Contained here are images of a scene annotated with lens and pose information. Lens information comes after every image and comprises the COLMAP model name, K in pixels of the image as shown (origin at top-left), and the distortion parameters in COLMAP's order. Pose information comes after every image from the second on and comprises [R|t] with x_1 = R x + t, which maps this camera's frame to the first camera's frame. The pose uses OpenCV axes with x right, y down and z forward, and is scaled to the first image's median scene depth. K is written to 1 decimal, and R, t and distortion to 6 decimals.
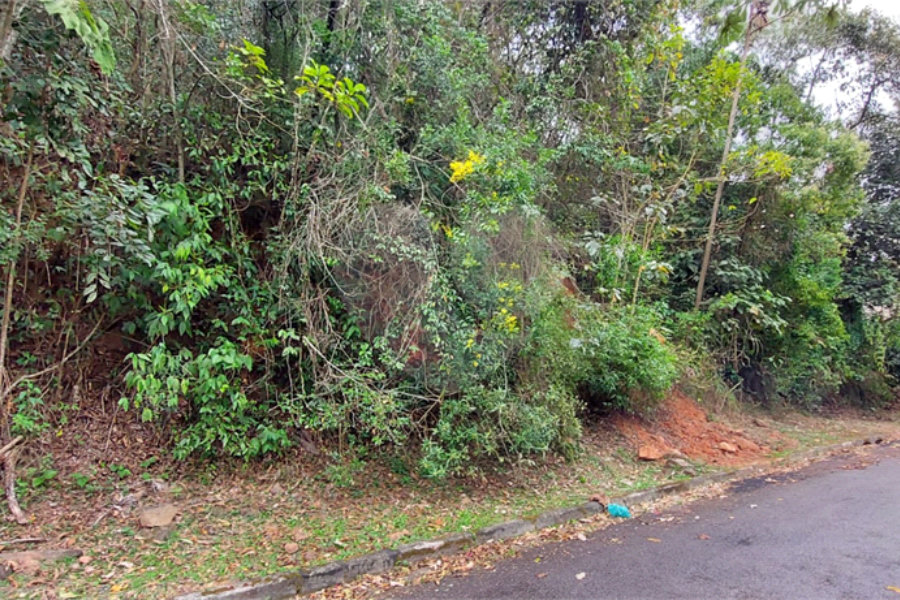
lens RADIAL K [[536.3, 0, 449.8], [0, 536.3, 309.4], [0, 0, 1]] dist [-0.017327, -0.001540]
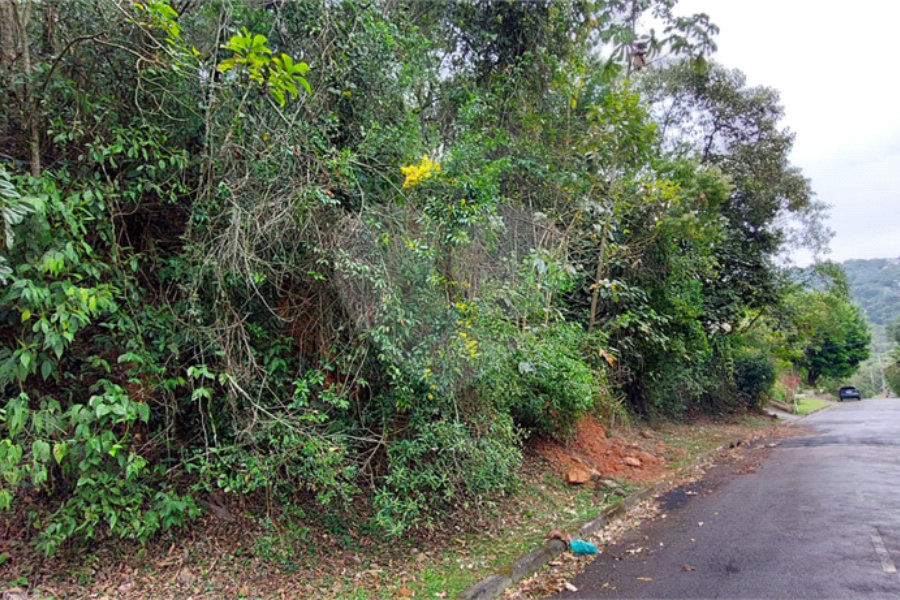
lens RADIAL K [[531.2, 0, 448.8], [0, 531.2, 307.8], [0, 0, 1]] dist [-0.002701, -0.016215]
pose [[0.966967, -0.014194, 0.254505, -0.142918], [0.026869, 0.998562, -0.046395, -0.001374], [-0.253480, 0.051701, 0.965958, 0.151489]]
